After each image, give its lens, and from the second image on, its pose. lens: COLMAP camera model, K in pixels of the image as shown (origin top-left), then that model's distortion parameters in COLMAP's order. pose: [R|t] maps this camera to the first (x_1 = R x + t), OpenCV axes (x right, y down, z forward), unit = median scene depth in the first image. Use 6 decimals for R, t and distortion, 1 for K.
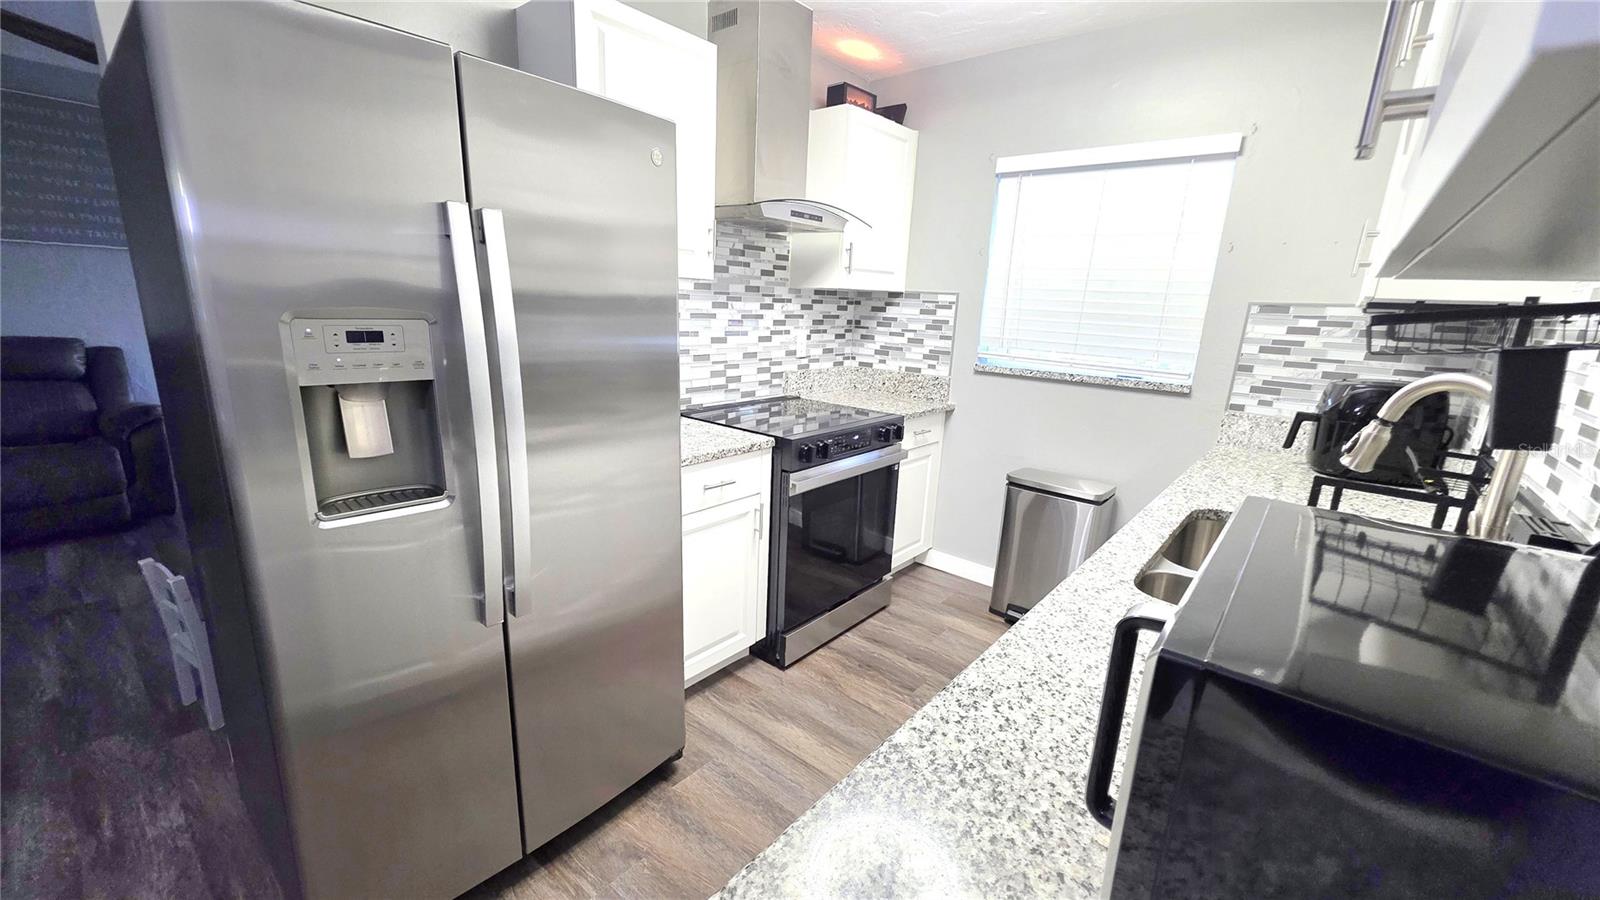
lens RADIAL K [[636.8, 0, 794.1], [0, 636.8, 459.3], [0, 0, 1]] dist [0.003254, 0.000595]
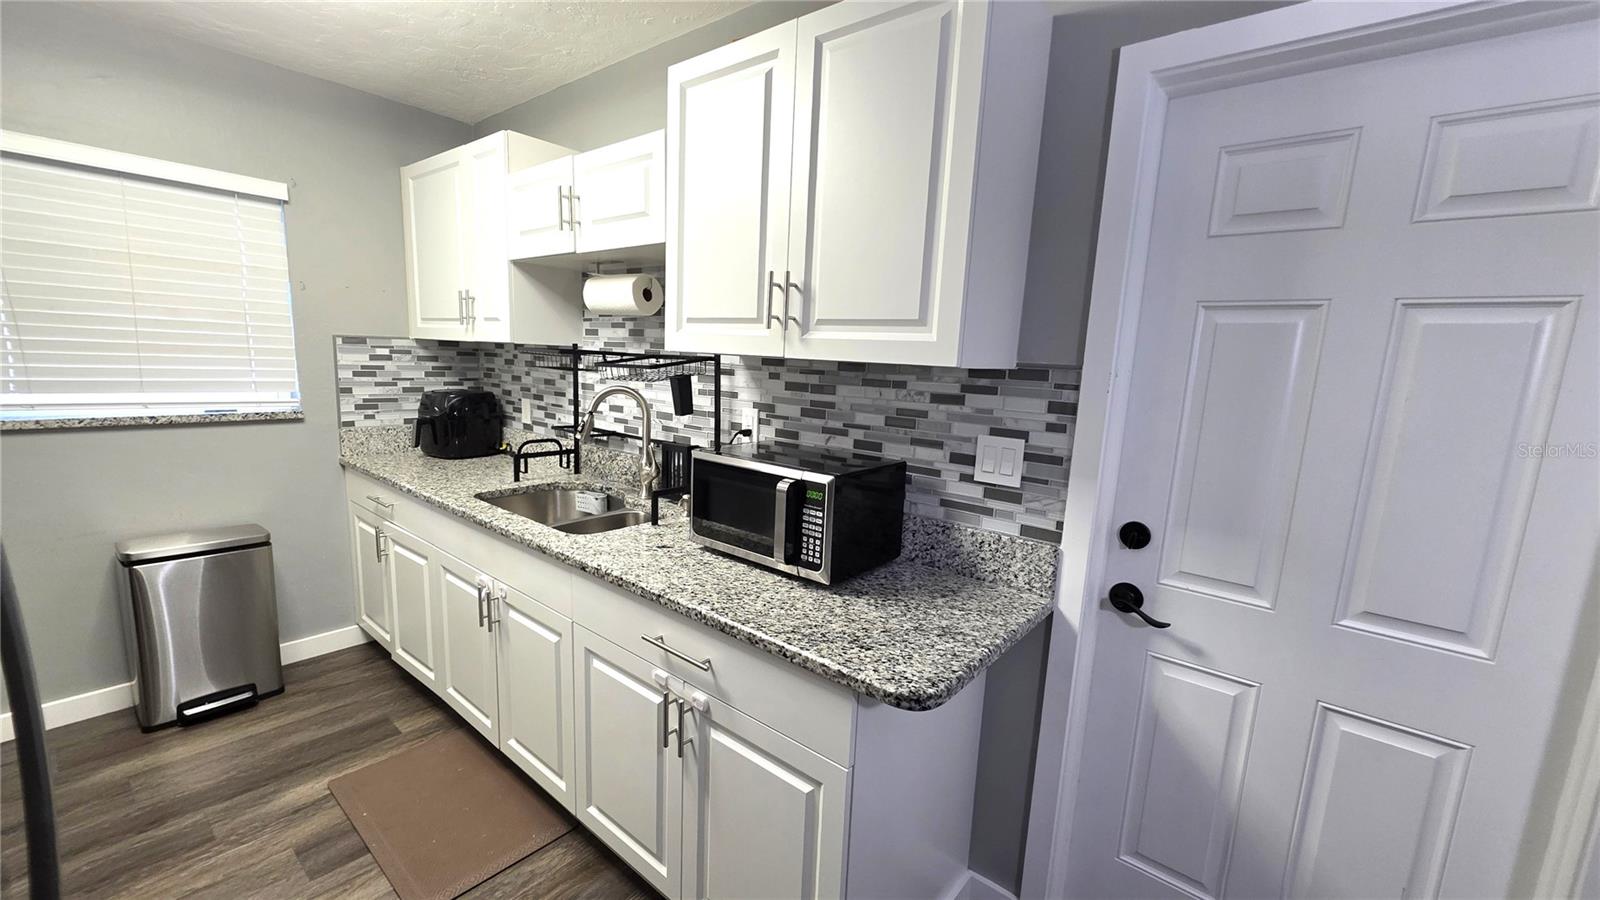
lens RADIAL K [[636.8, 0, 794.1], [0, 636.8, 459.3], [0, 0, 1]] dist [0.003254, 0.000595]
pose [[-0.018185, -0.204922, 0.978609, -0.494896], [0.200123, 0.958219, 0.204371, -0.098167], [-0.979602, 0.199558, 0.023585, 0.192468]]
